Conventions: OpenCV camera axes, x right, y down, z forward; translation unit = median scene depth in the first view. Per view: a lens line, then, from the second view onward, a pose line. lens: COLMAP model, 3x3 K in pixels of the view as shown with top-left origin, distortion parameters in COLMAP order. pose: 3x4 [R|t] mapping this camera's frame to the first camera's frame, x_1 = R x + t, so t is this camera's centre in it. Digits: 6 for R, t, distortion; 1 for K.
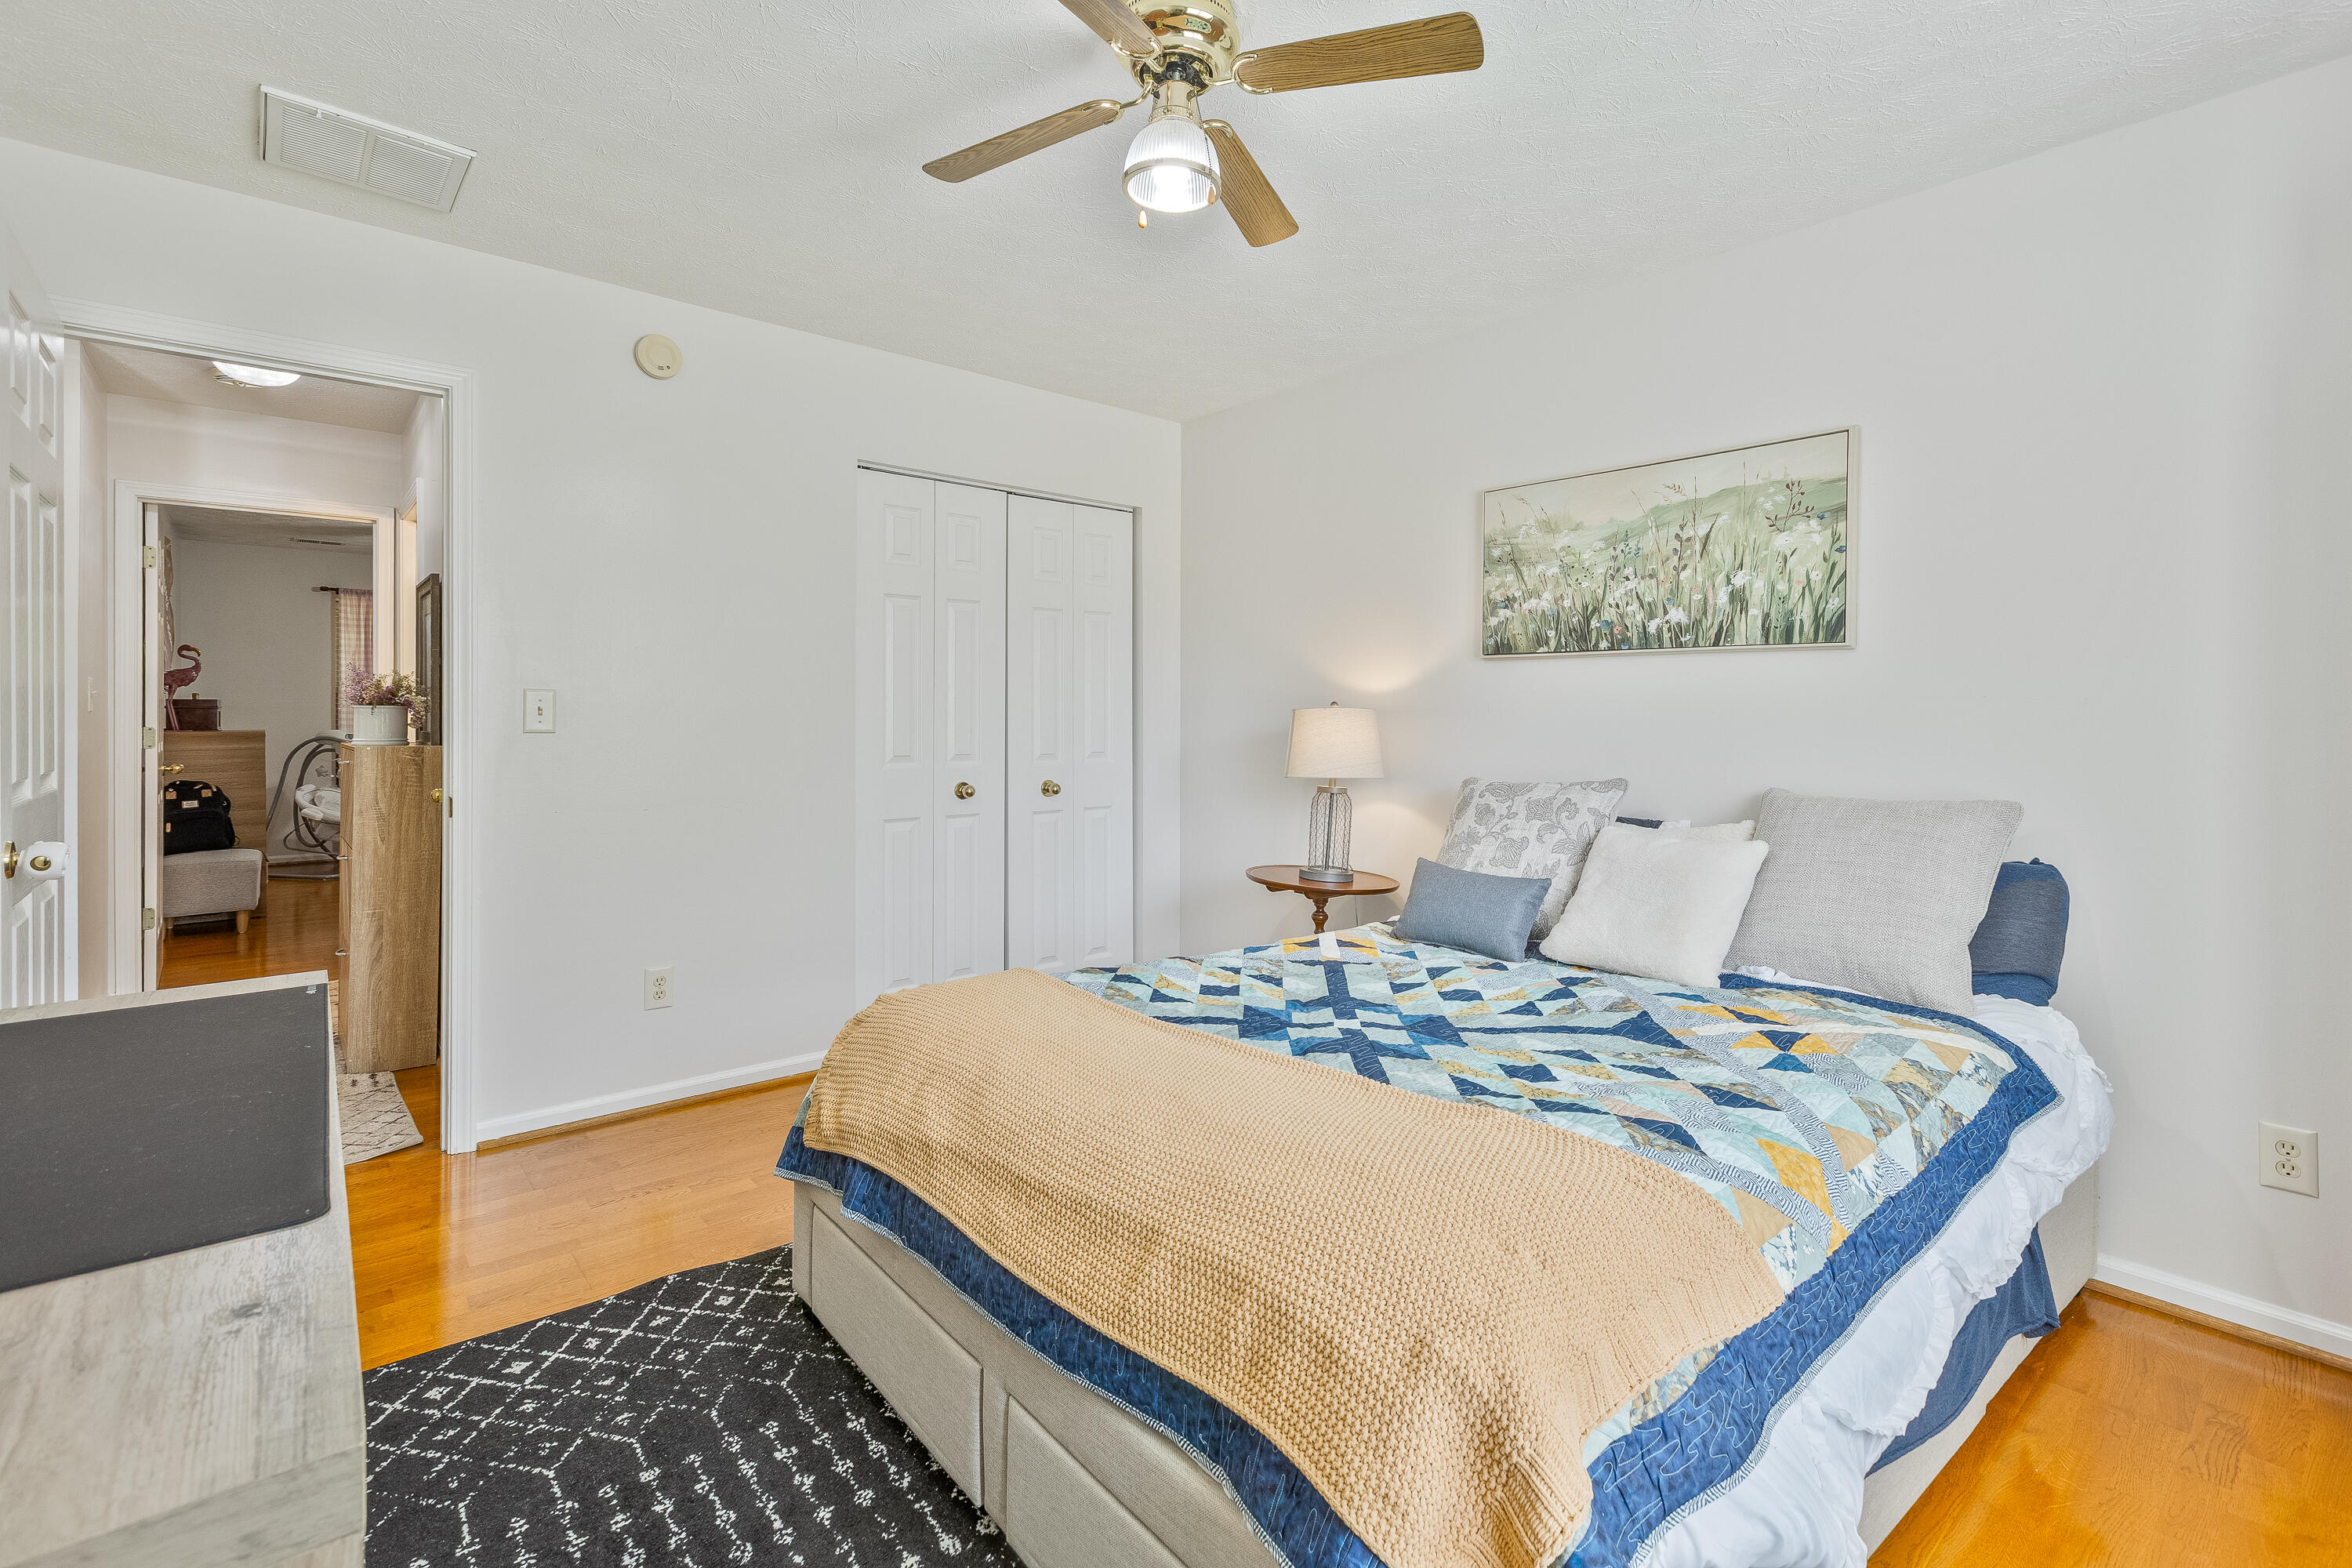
lens RADIAL K [[1076.8, 0, 1191.4], [0, 1076.8, 716.4], [0, 0, 1]] dist [-0.026207, -0.000117]
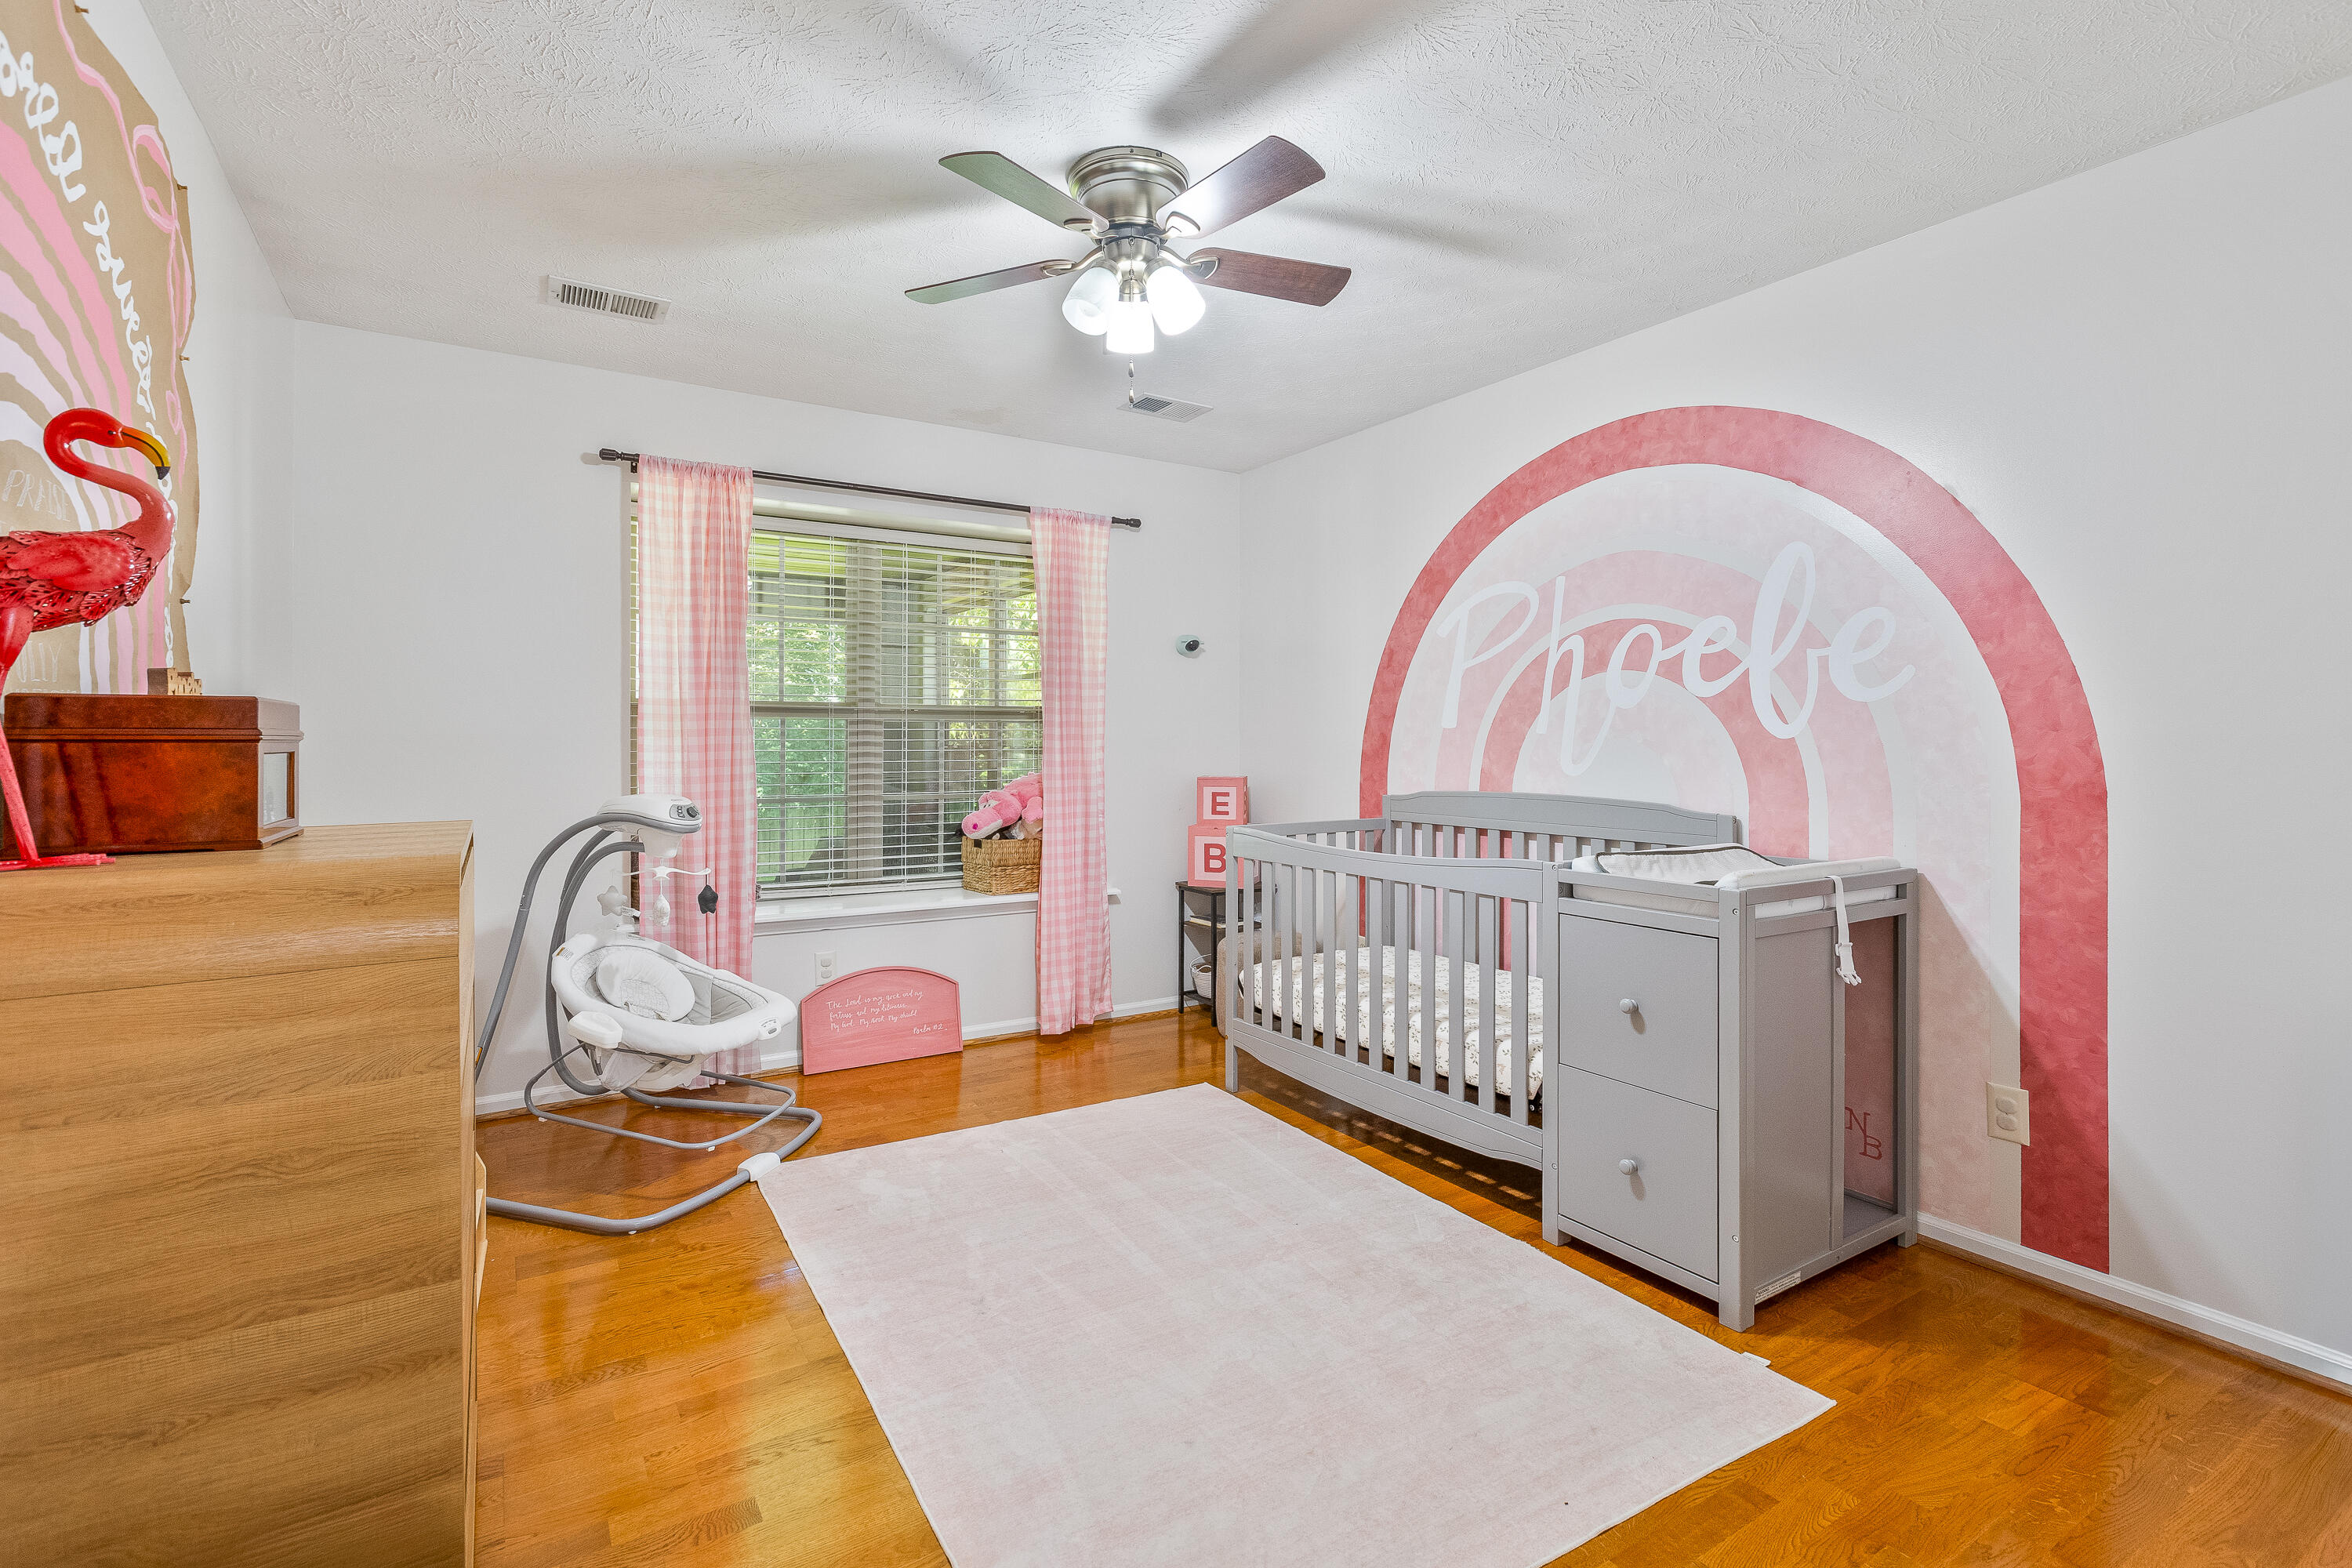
lens RADIAL K [[1076.8, 0, 1178.1], [0, 1076.8, 766.6], [0, 0, 1]] dist [-0.026207, -0.000117]
pose [[0.988964, -0.003031, -0.148124, -0.517029], [0.004363, 0.999953, 0.008674, -0.001776], [0.148091, -0.009225, 0.988931, 0.595113]]
